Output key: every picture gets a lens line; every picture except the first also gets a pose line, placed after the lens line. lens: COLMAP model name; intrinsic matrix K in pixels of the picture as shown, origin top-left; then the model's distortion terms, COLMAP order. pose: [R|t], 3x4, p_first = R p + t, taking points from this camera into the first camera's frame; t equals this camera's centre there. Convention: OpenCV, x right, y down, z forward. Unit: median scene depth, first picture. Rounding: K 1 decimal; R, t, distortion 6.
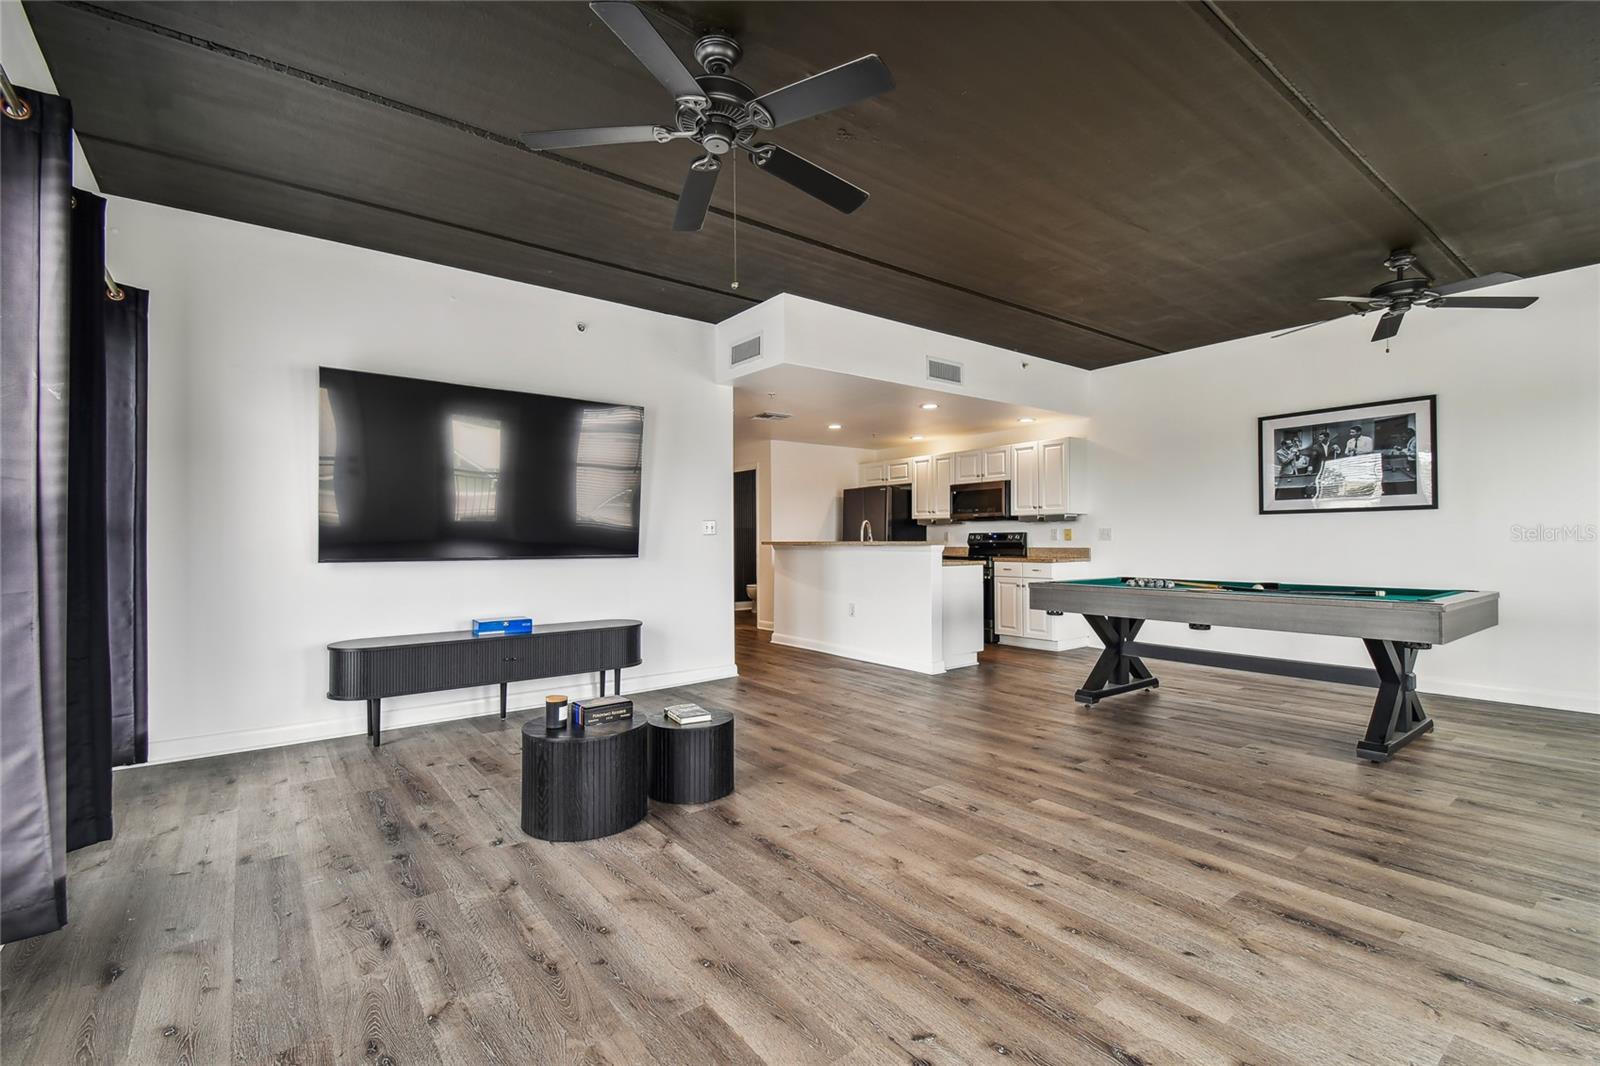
lens RADIAL K [[701.3, 0, 795.4], [0, 701.3, 532.7], [0, 0, 1]] dist [0.037492, -0.020381]
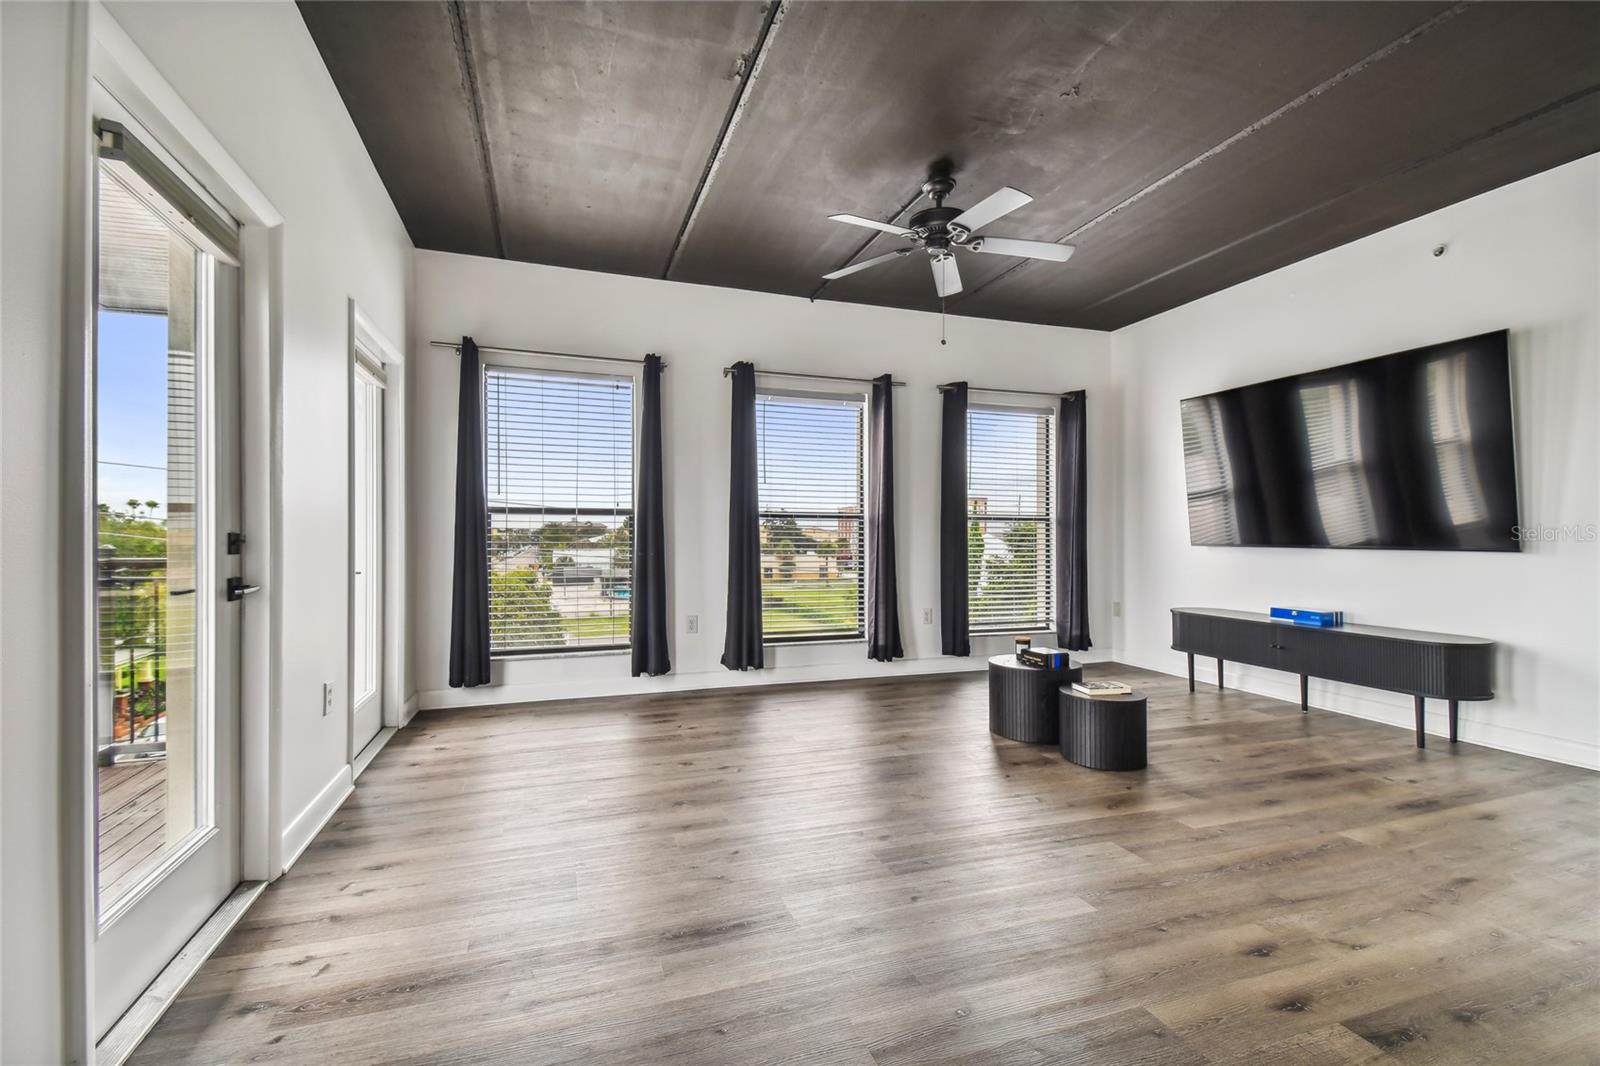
lens RADIAL K [[701.3, 0, 795.4], [0, 701.3, 532.7], [0, 0, 1]] dist [0.037492, -0.020381]
pose [[-0.318439, -0.001404, -0.947942, 0.658029], [0.011726, 0.999917, -0.005420, 0.012791], [0.947871, -0.012841, -0.318396, 0.581427]]
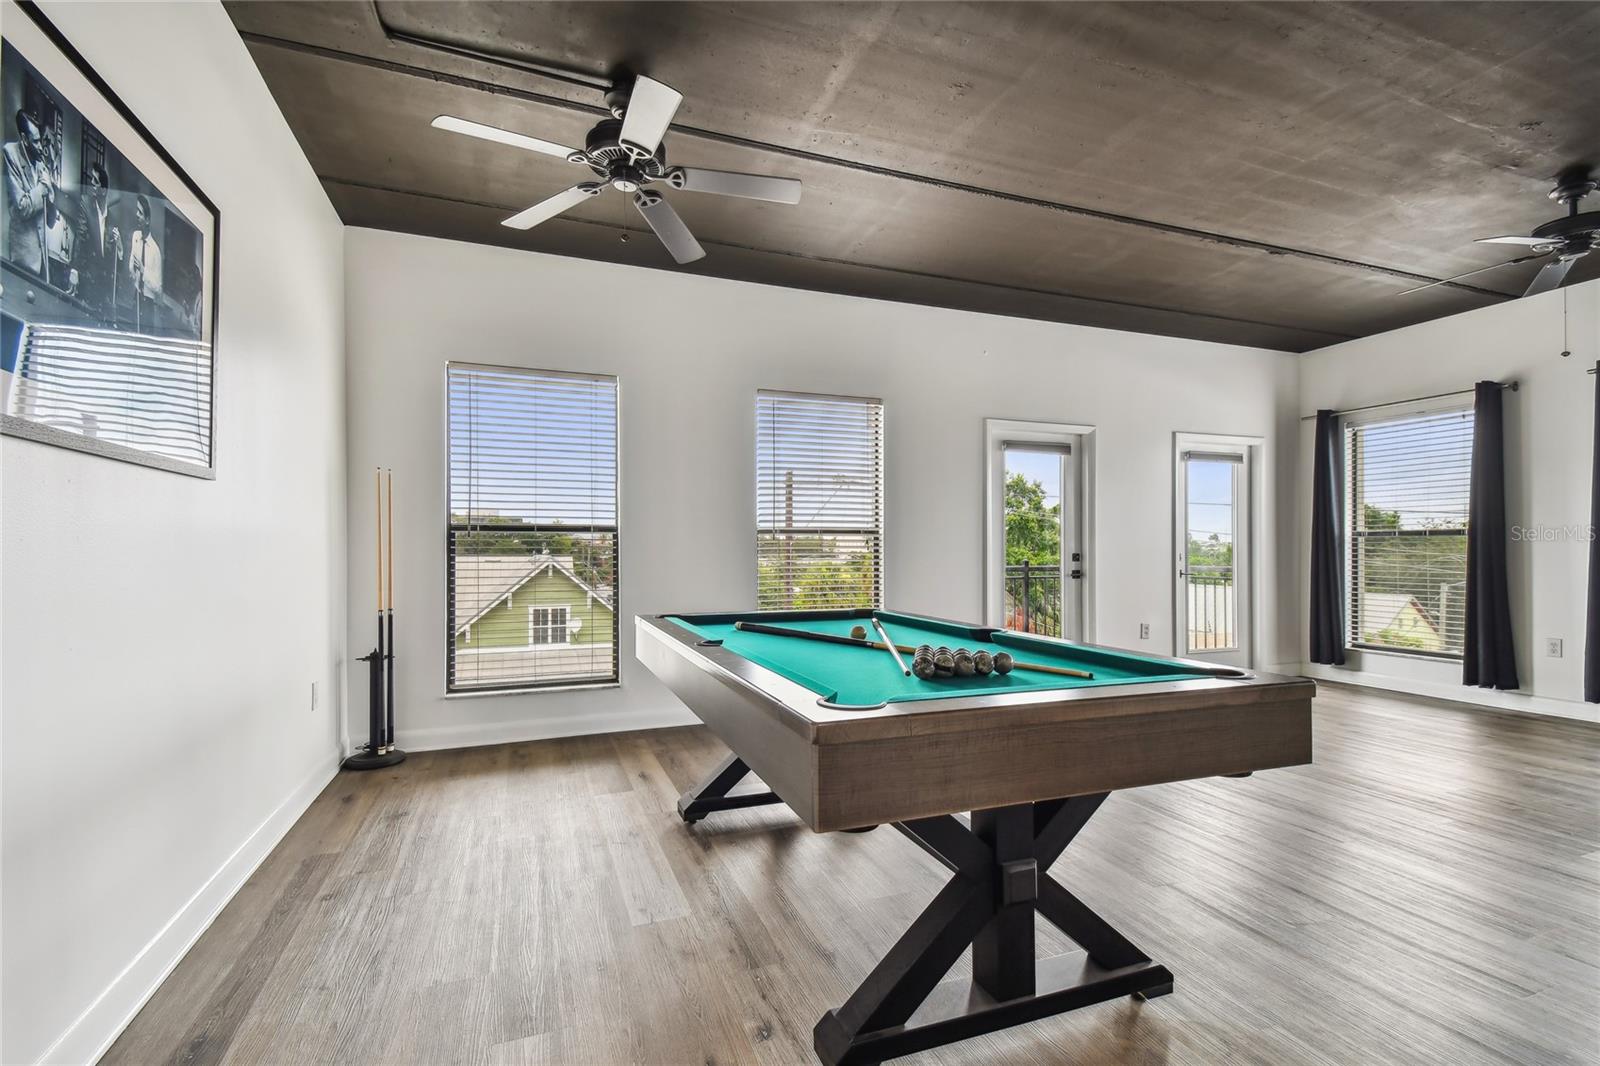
lens RADIAL K [[728.2, 0, 803.8], [0, 728.2, 552.1], [0, 0, 1]] dist [0.044965, -0.022978]
pose [[-0.959587, 0.003388, 0.281391, 0.446193], [0.000705, 0.999953, -0.009638, 0.015770], [-0.281410, -0.009050, -0.959545, 1.372203]]
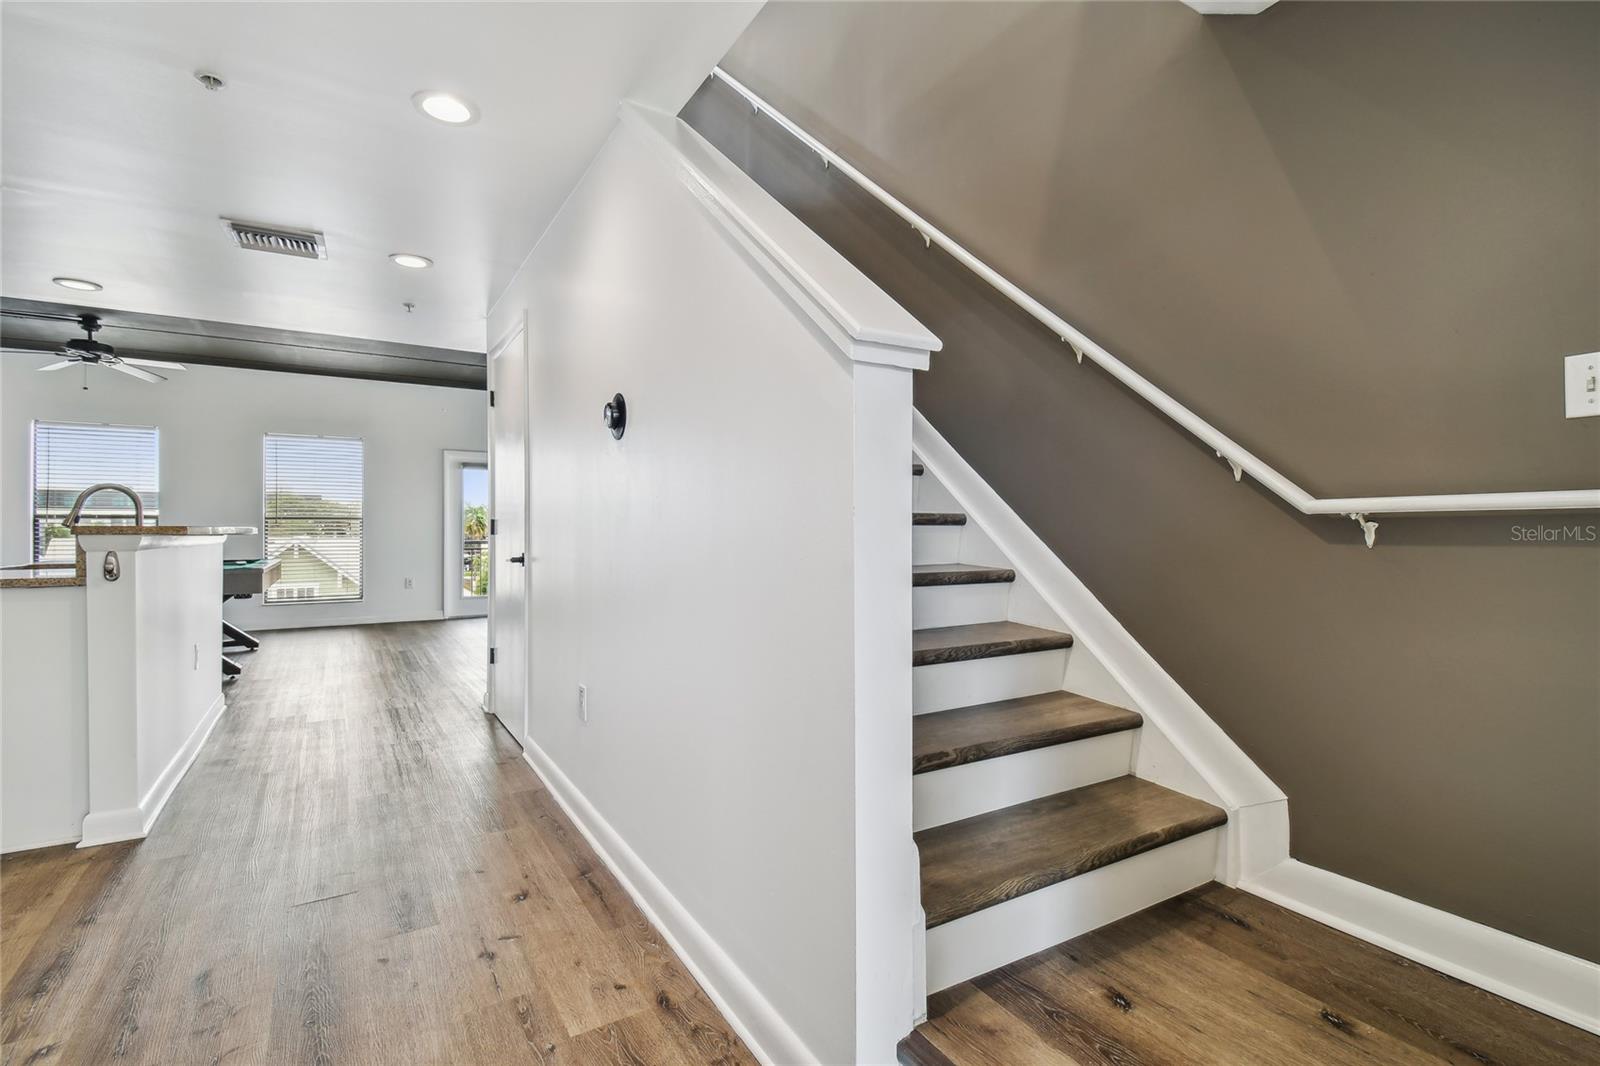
lens RADIAL K [[750.4, 0, 815.6], [0, 750.4, 525.7], [0, 0, 1]] dist [0.059468, -0.025115]
pose [[-0.994544, 0.005860, 0.104156, -0.605417], [0.004284, 0.999873, -0.015351, 0.026746], [-0.104232, -0.014821, -0.994443, 2.046460]]
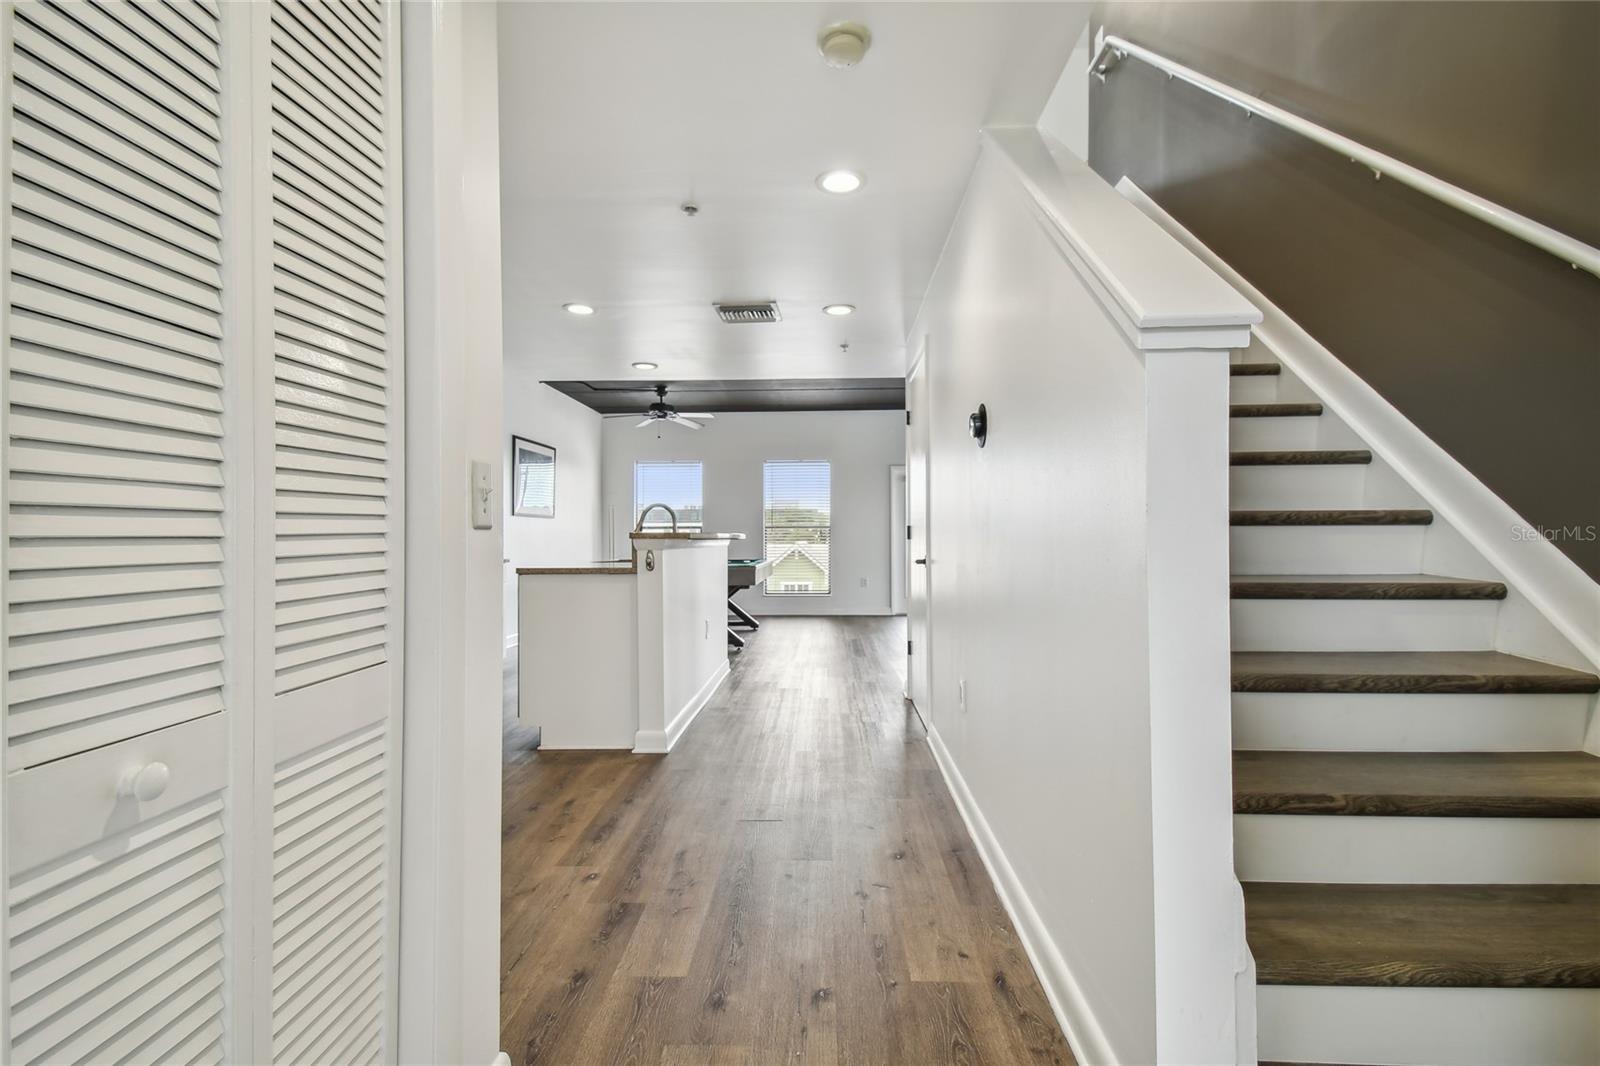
lens RADIAL K [[750.4, 0, 815.6], [0, 750.4, 525.7], [0, 0, 1]] dist [0.059468, -0.025115]
pose [[-0.780939, 0.018287, 0.624340, -0.647026], [0.002727, 0.999662, -0.025869, 0.028928], [-0.624602, -0.018500, -0.780724, 2.047519]]
